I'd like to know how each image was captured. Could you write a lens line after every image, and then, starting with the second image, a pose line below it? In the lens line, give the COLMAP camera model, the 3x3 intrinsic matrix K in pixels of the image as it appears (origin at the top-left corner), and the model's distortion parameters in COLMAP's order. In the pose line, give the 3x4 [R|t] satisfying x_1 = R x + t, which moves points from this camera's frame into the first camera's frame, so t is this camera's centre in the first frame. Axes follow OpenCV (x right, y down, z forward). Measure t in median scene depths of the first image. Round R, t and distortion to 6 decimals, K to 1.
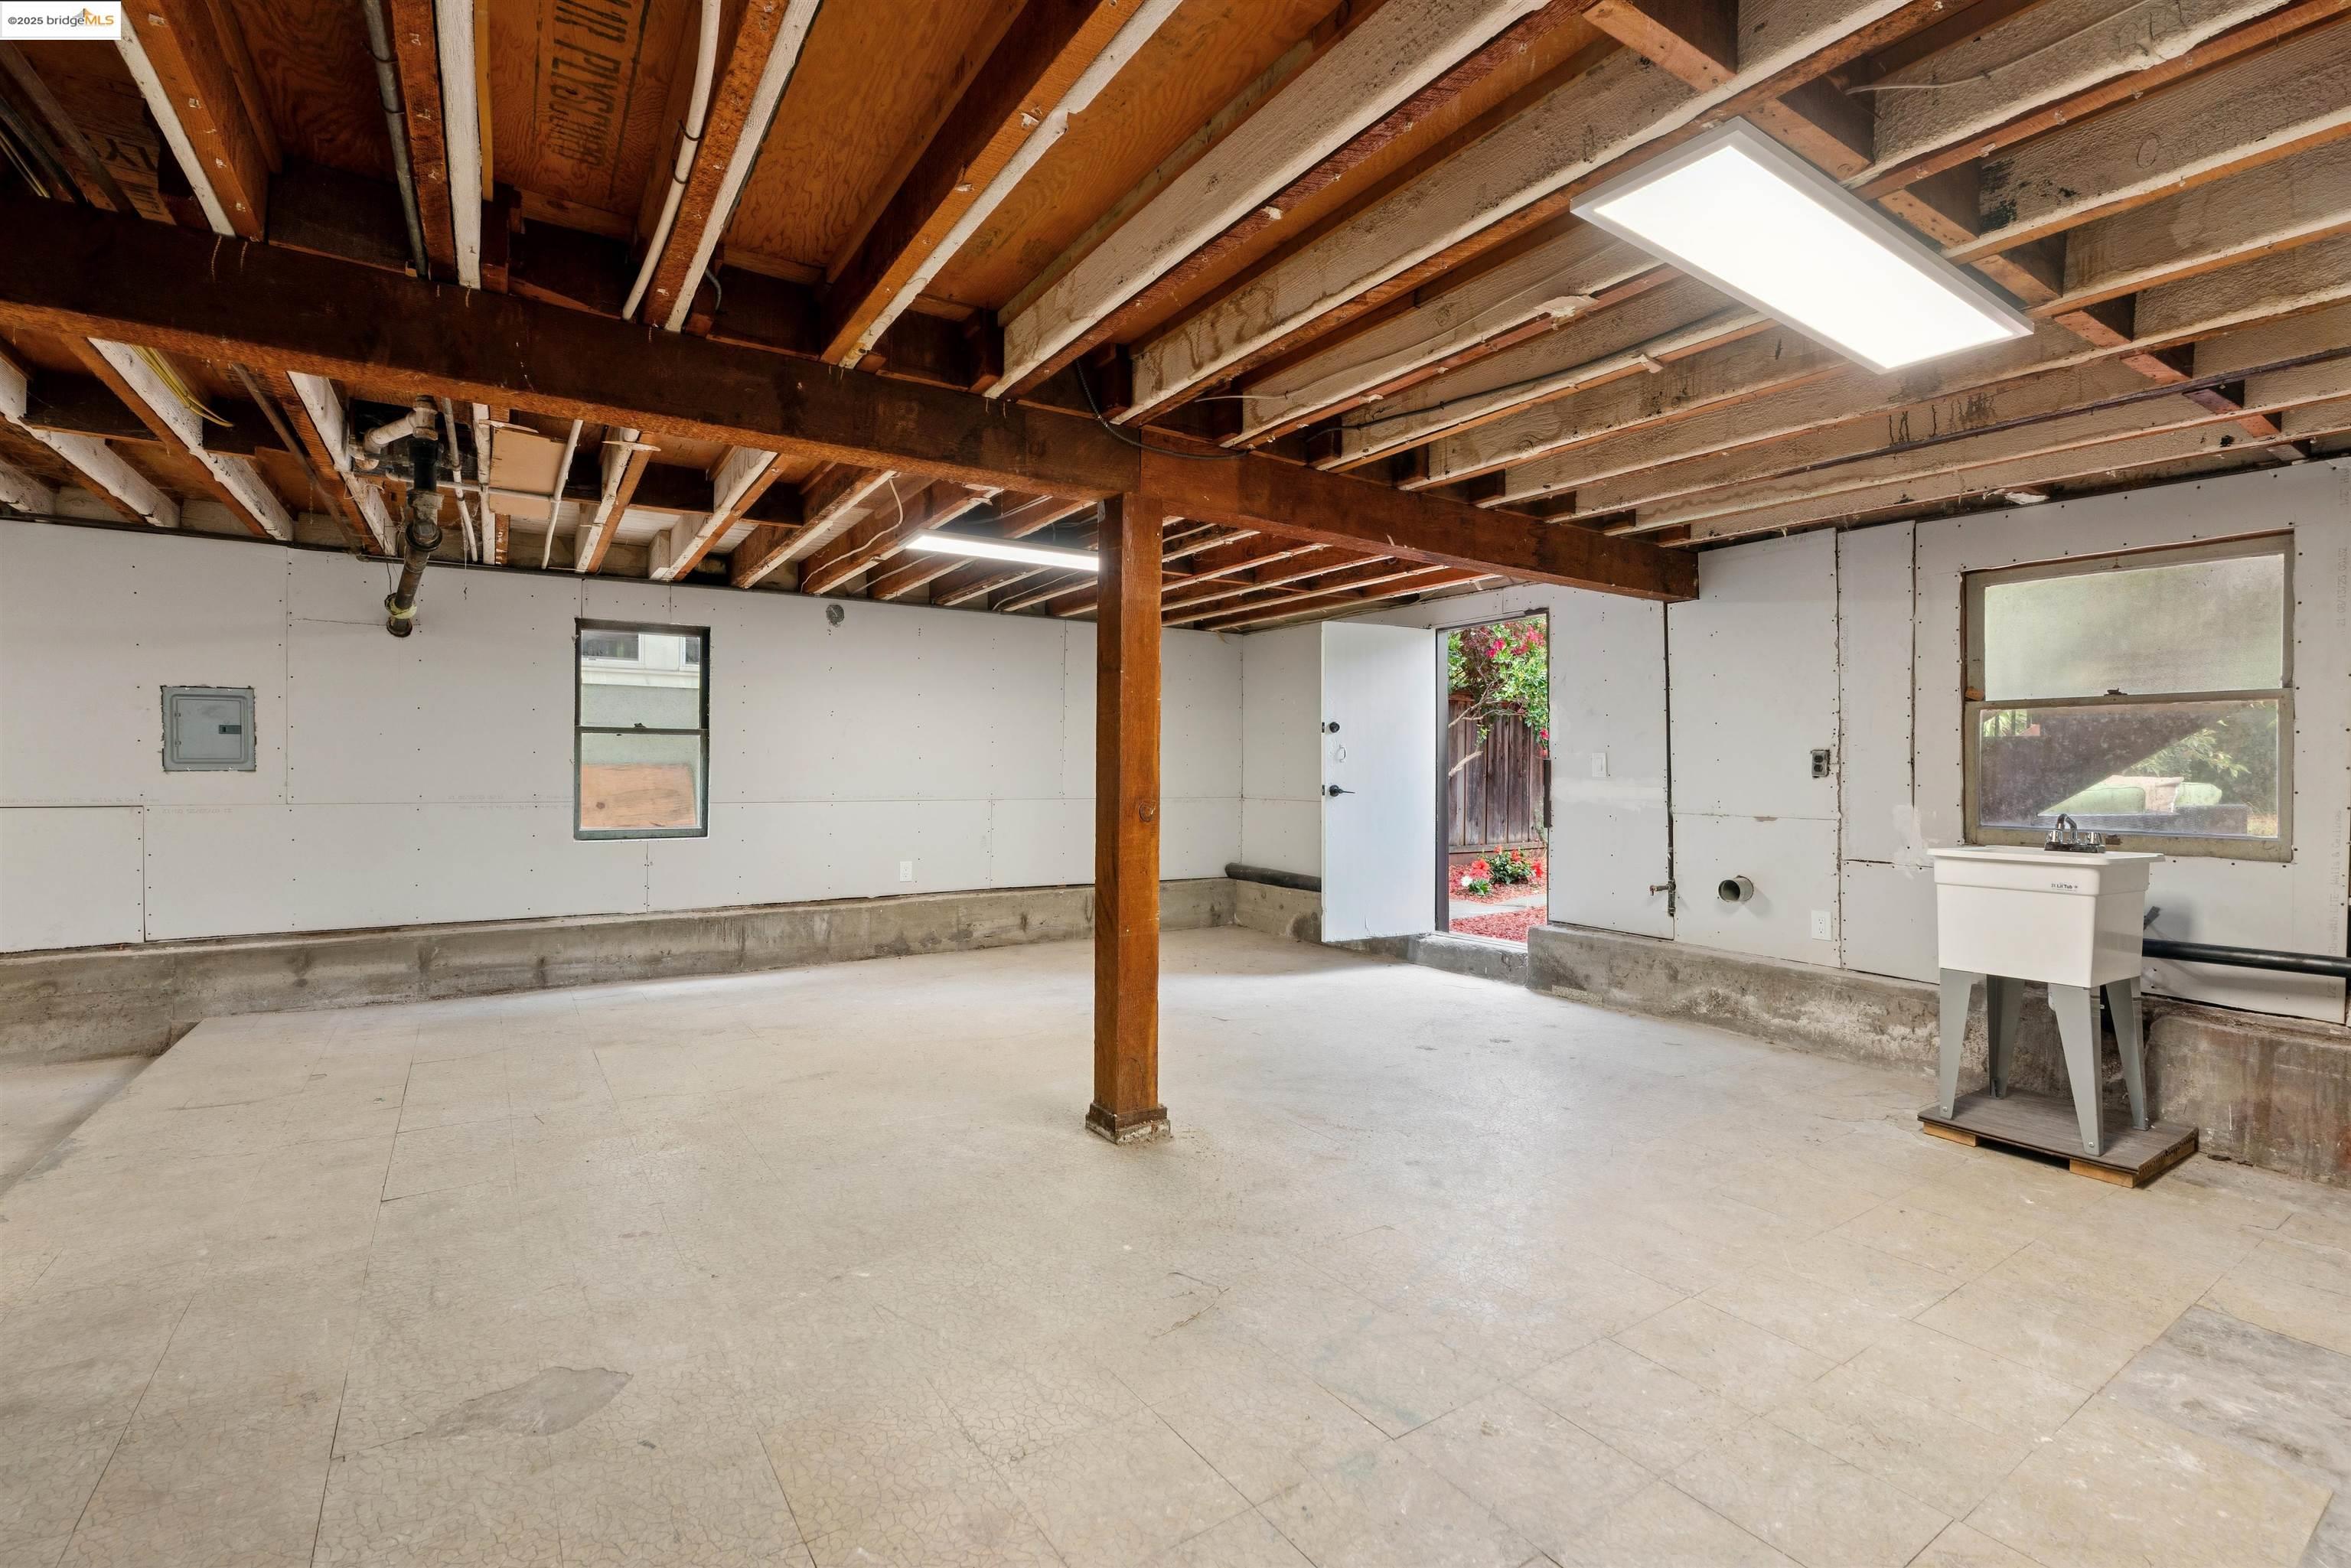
lens RADIAL K [[1065.6, 0, 1165.4], [0, 1065.6, 767.5], [0, 0, 1]] dist [-0.011010, 0.001793]
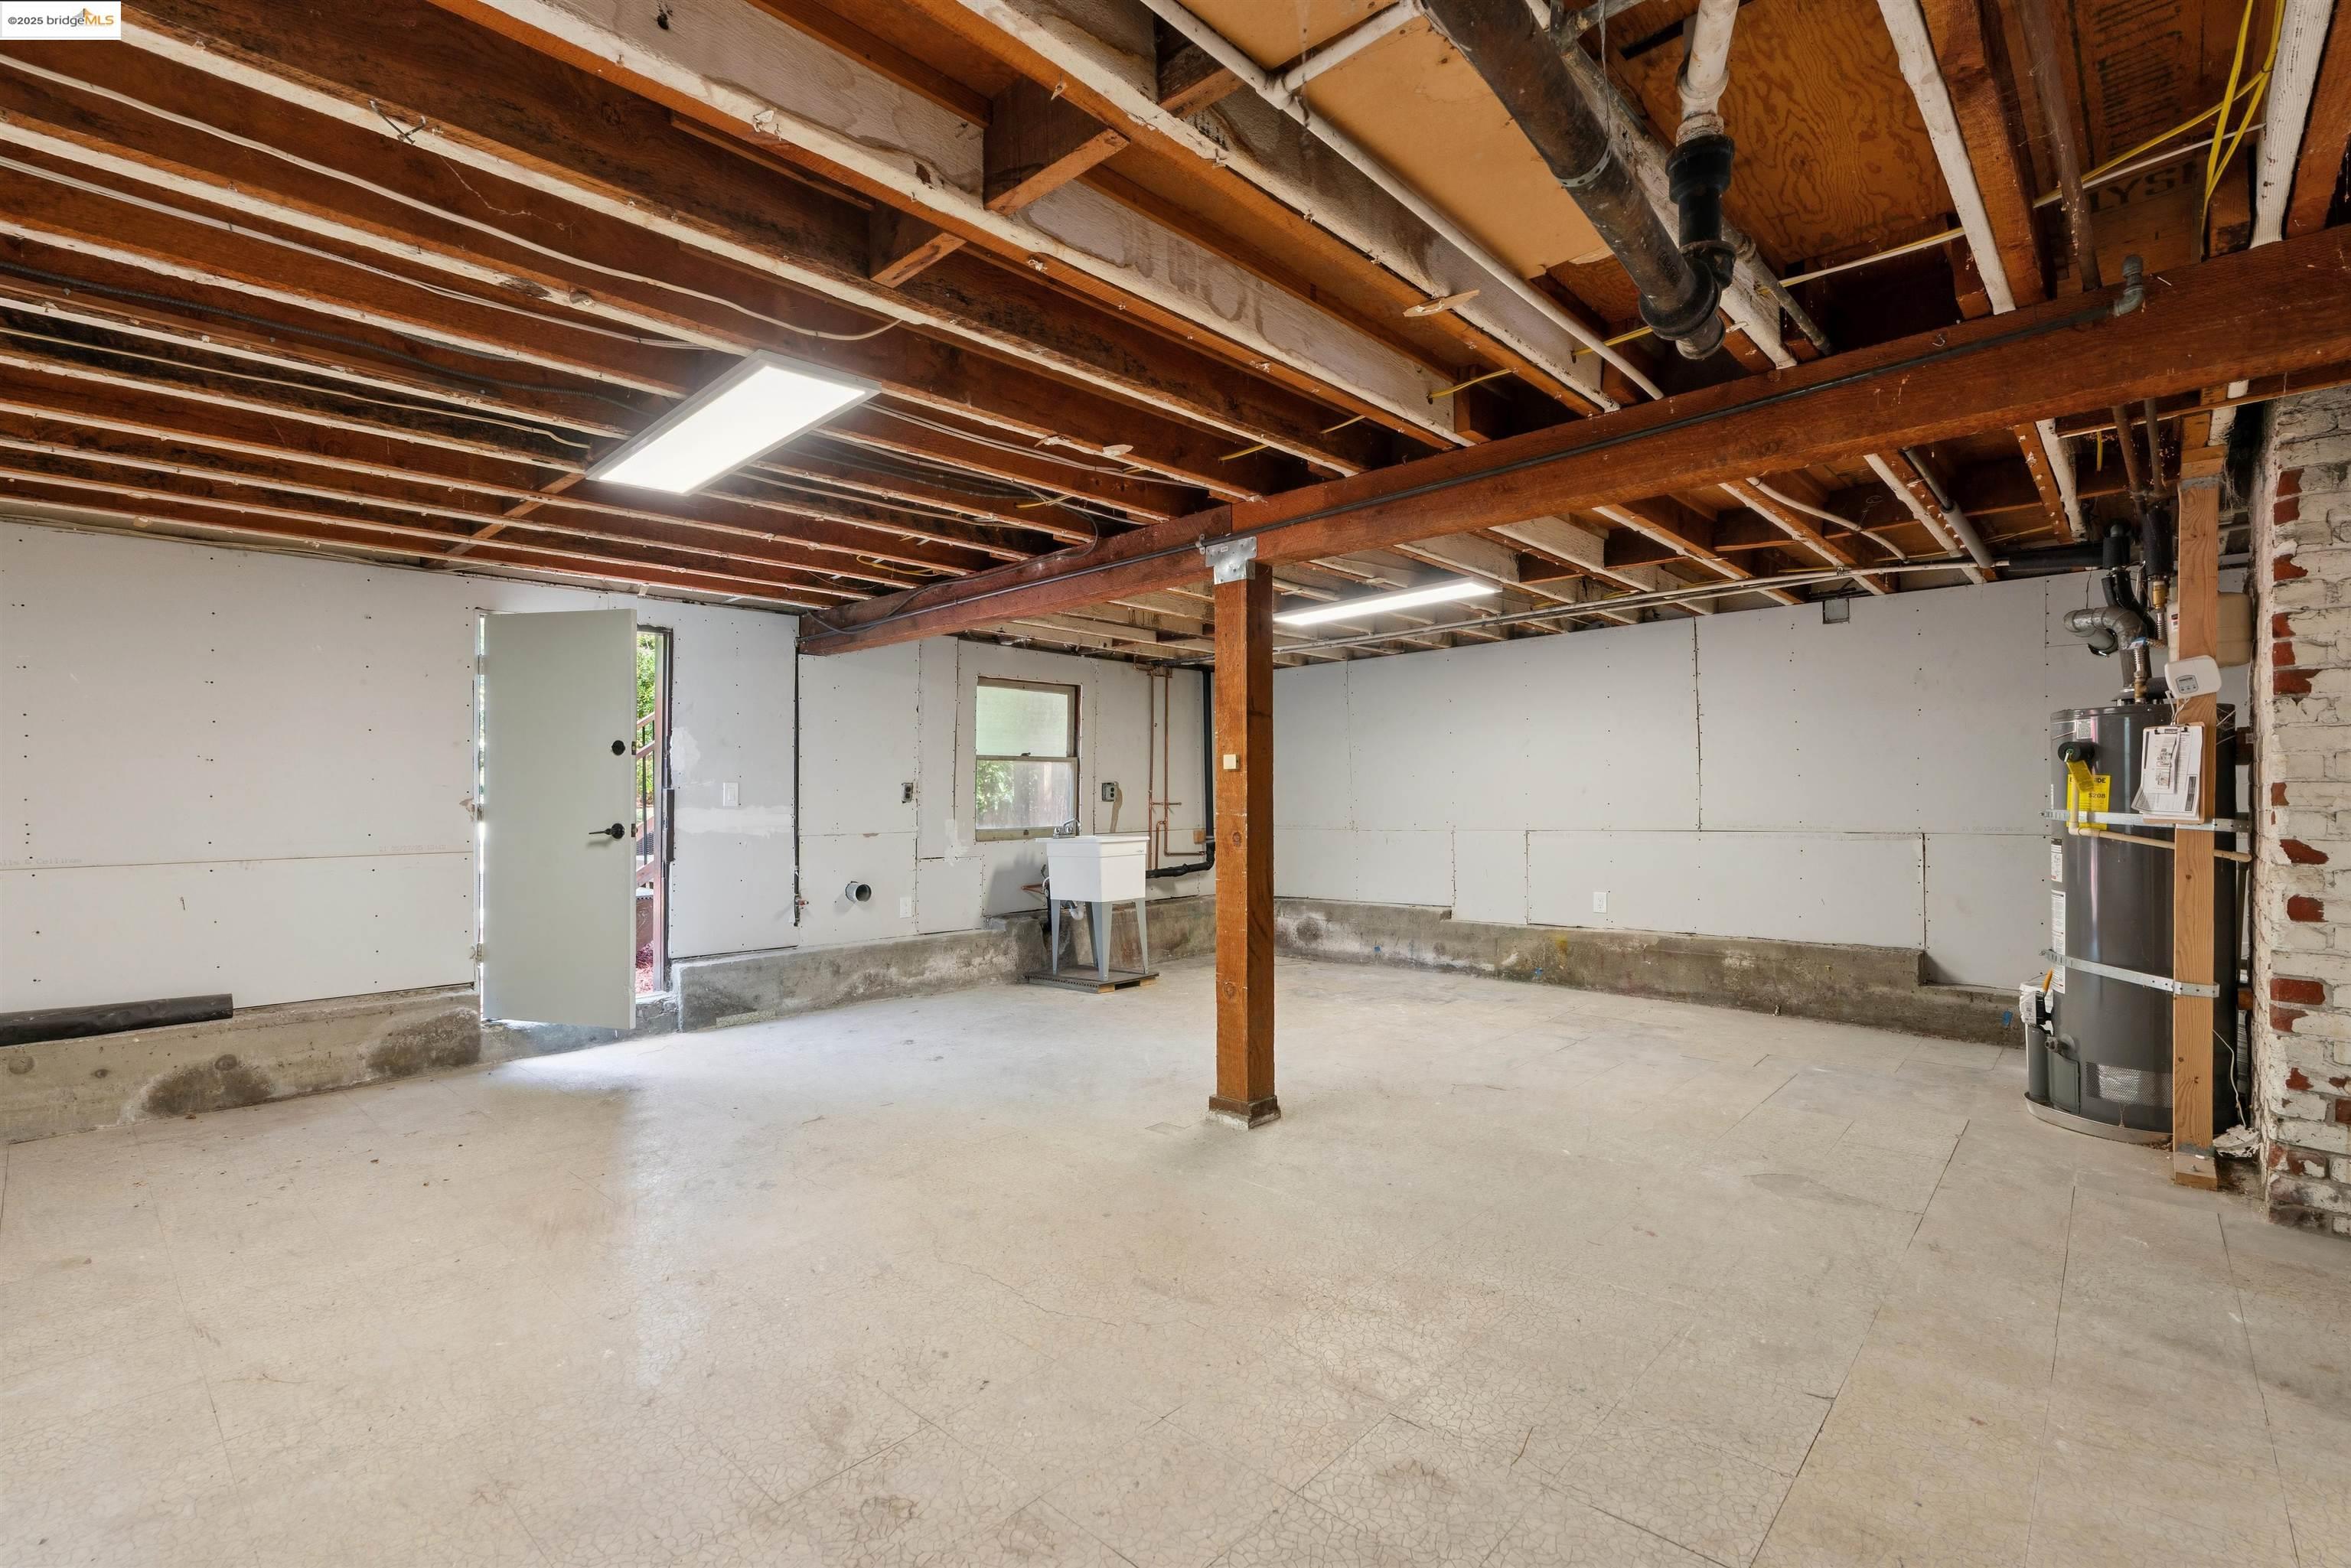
lens RADIAL K [[1065.6, 0, 1169.3], [0, 1065.6, 790.2], [0, 0, 1]] dist [-0.011010, 0.001793]
pose [[-0.253538, -0.002213, 0.967323, -0.840560], [0.002012, 0.999994, 0.002815, -0.009865], [-0.967323, 0.002660, -0.253532, 1.027640]]
